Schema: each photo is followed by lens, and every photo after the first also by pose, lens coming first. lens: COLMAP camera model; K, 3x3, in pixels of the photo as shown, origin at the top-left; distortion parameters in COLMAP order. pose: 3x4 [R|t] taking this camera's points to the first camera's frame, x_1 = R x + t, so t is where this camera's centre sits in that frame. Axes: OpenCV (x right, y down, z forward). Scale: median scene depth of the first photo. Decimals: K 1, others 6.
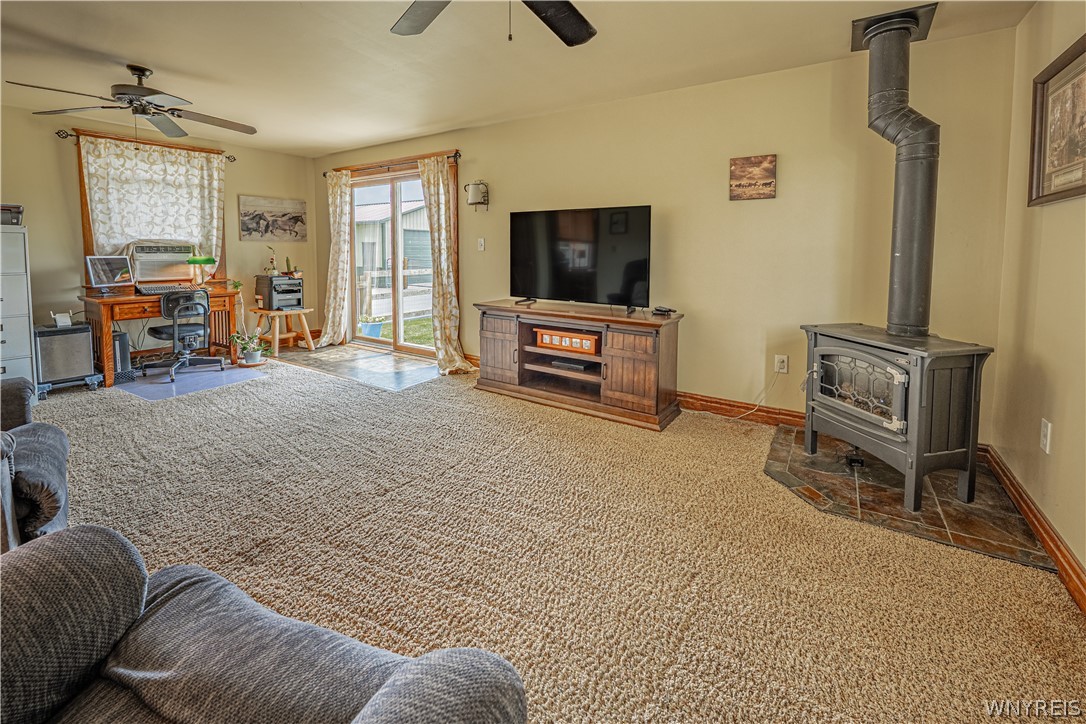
lens RADIAL K [[472.3, 0, 545.1], [0, 472.3, 282.2], [0, 0, 1]] dist [-0.001139, -0.000562]
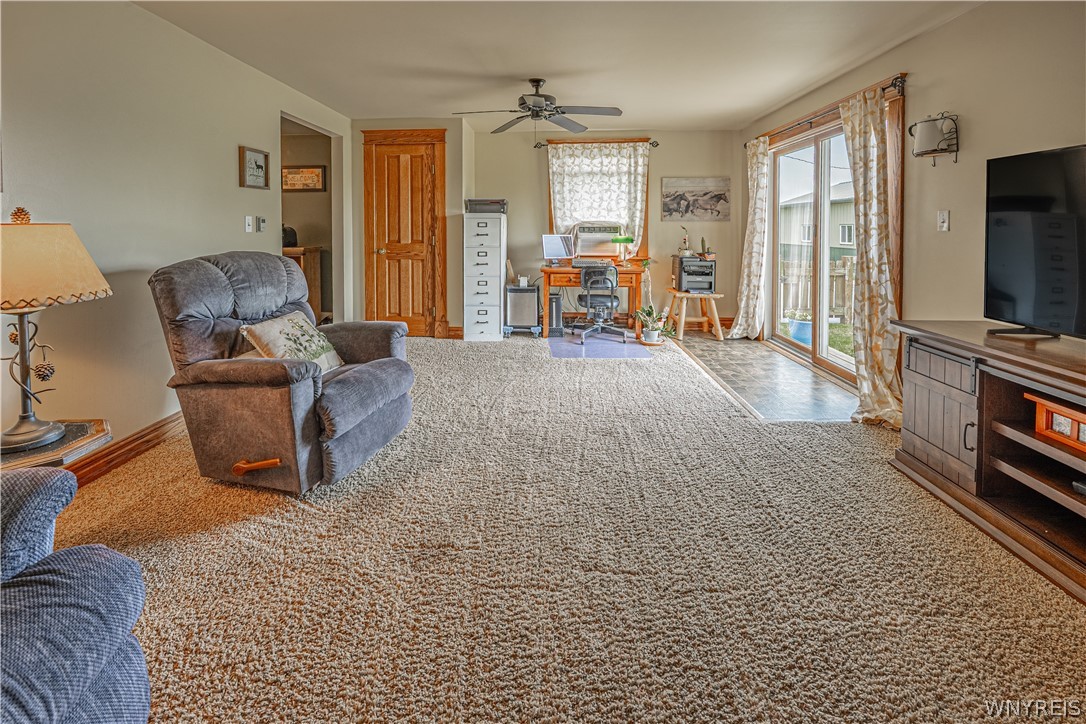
lens RADIAL K [[461.4, 0, 541.7], [0, 461.4, 238.9], [0, 0, 1]] dist [-0.001407, -0.000258]
pose [[0.501389, 0.016855, -0.865058, 0.114985], [-0.058258, 0.998199, -0.014317, -0.020485], [0.863259, 0.057575, 0.501468, 0.288087]]
